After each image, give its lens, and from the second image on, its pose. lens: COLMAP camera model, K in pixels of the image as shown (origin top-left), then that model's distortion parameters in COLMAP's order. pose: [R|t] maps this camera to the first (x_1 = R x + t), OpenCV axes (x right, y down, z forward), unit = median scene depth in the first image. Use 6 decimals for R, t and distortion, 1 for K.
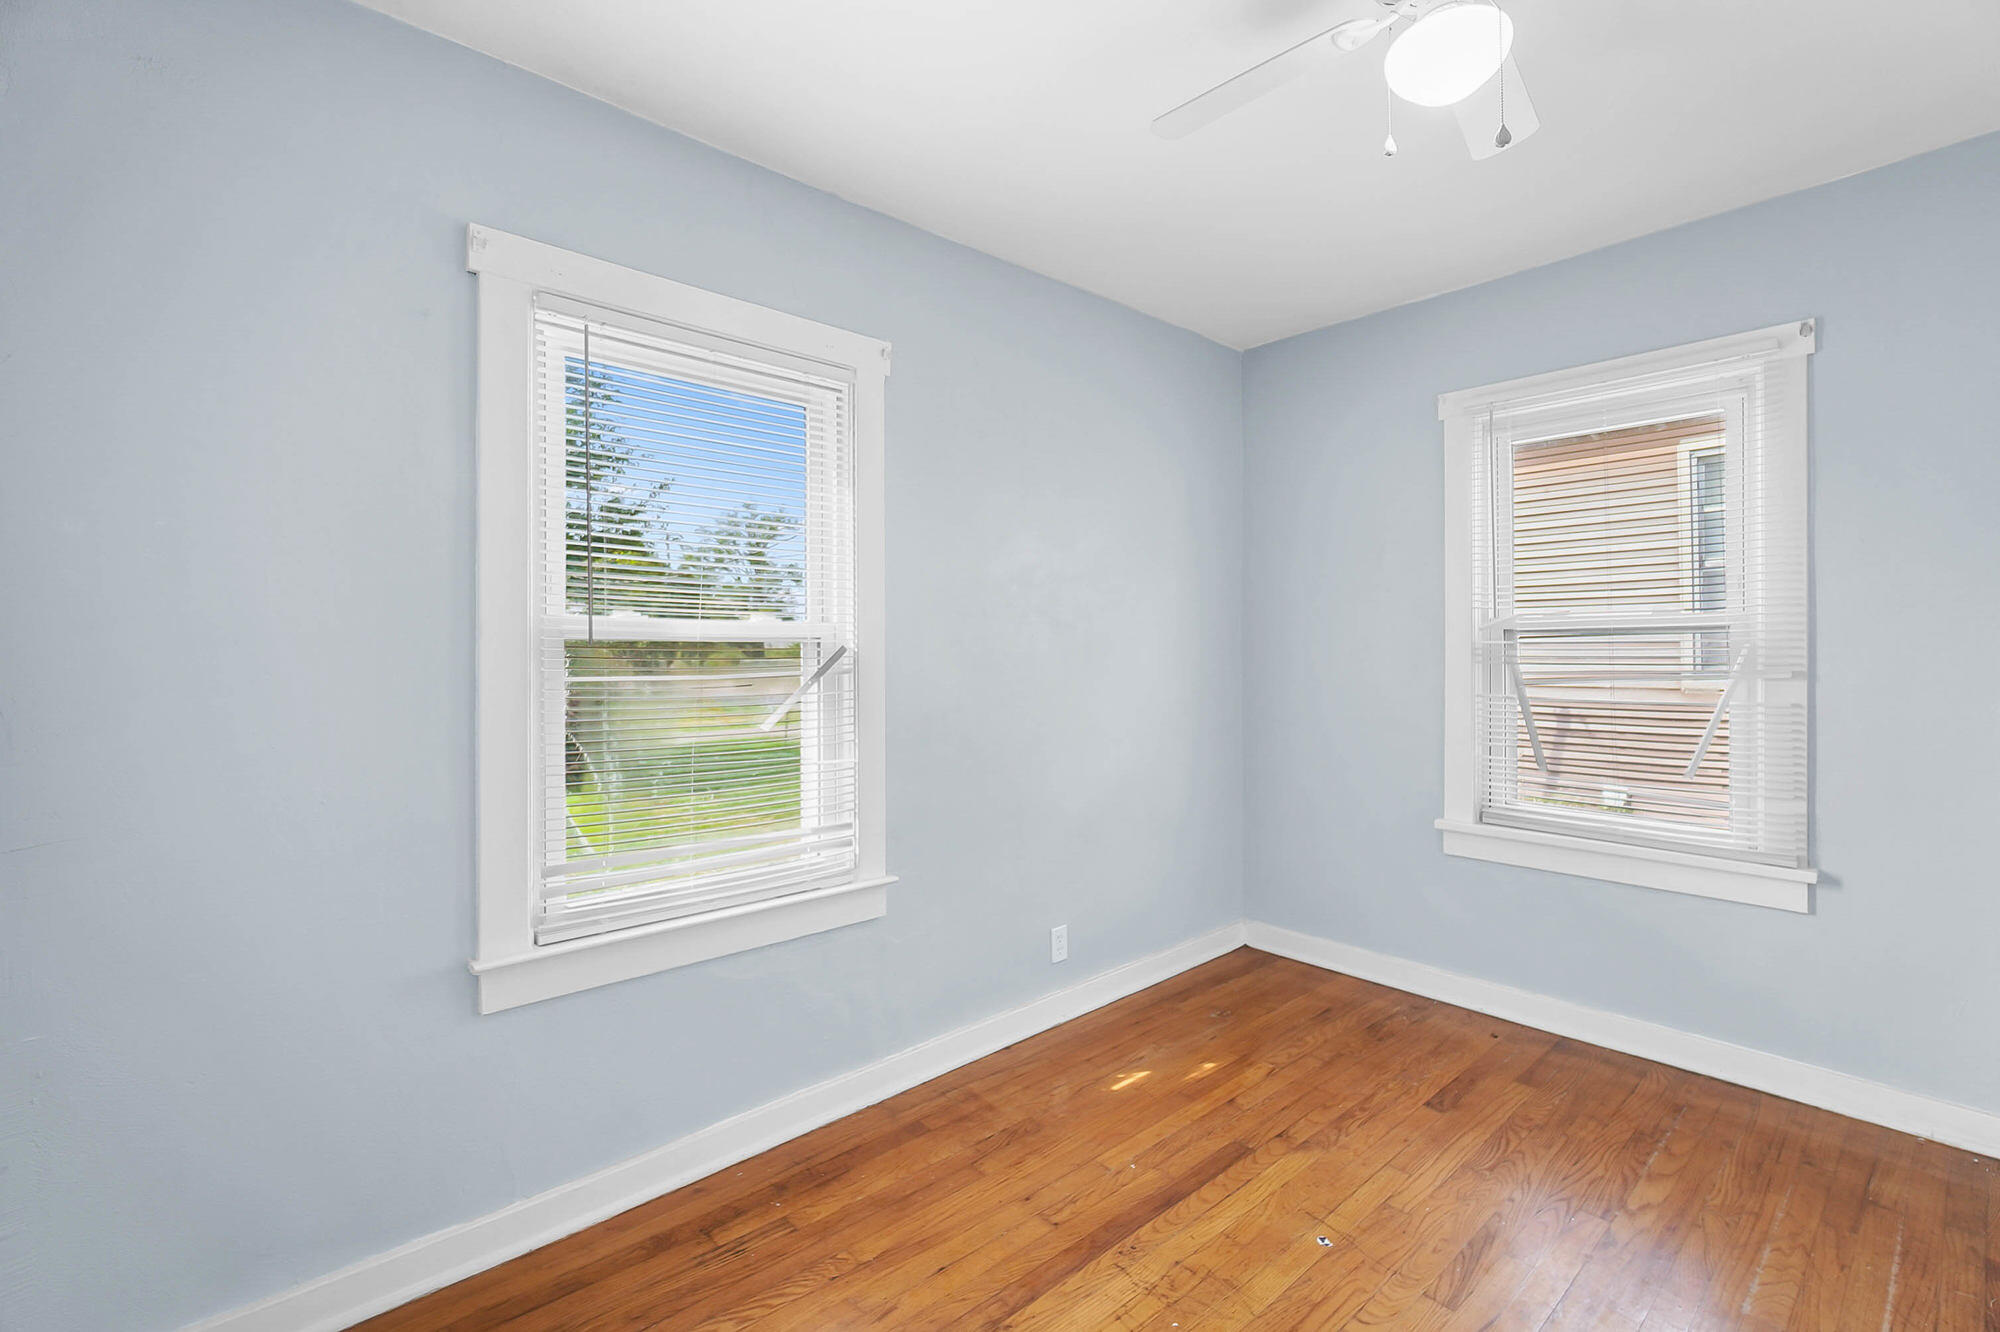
lens RADIAL K [[869.4, 0, 997.3], [0, 869.4, 656.4], [0, 0, 1]] dist [-0.002924, -0.001701]
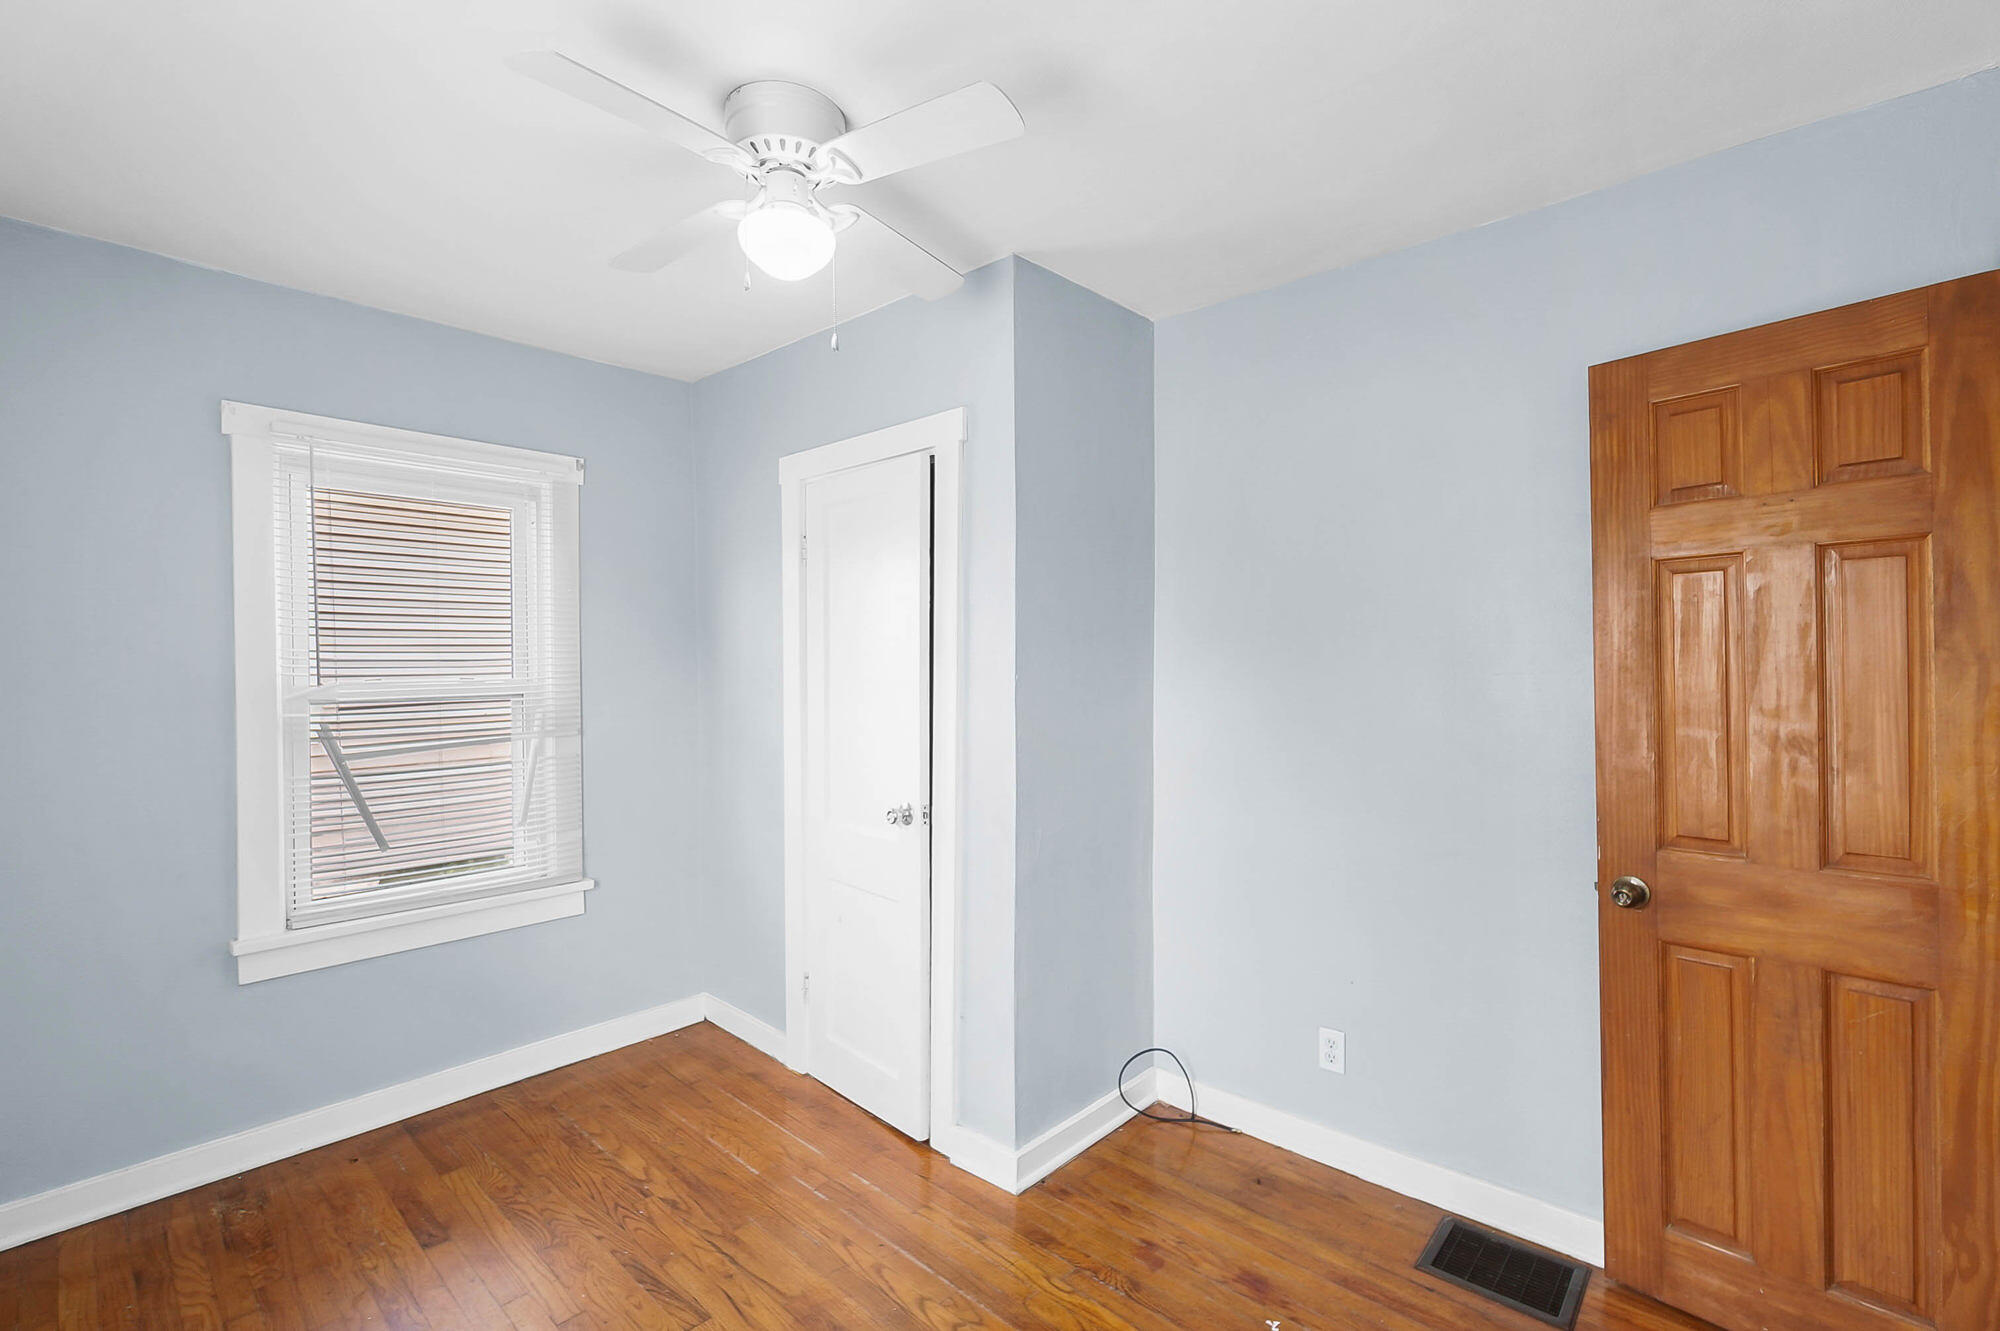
lens RADIAL K [[877.1, 0, 994.7], [0, 877.1, 686.1], [0, 0, 1]] dist [0.000149, -0.003062]
pose [[-0.104964, -0.012690, 0.994395, -0.419371], [0.019877, 0.999692, 0.014856, -0.051425], [-0.994277, 0.021325, -0.104679, 0.481494]]
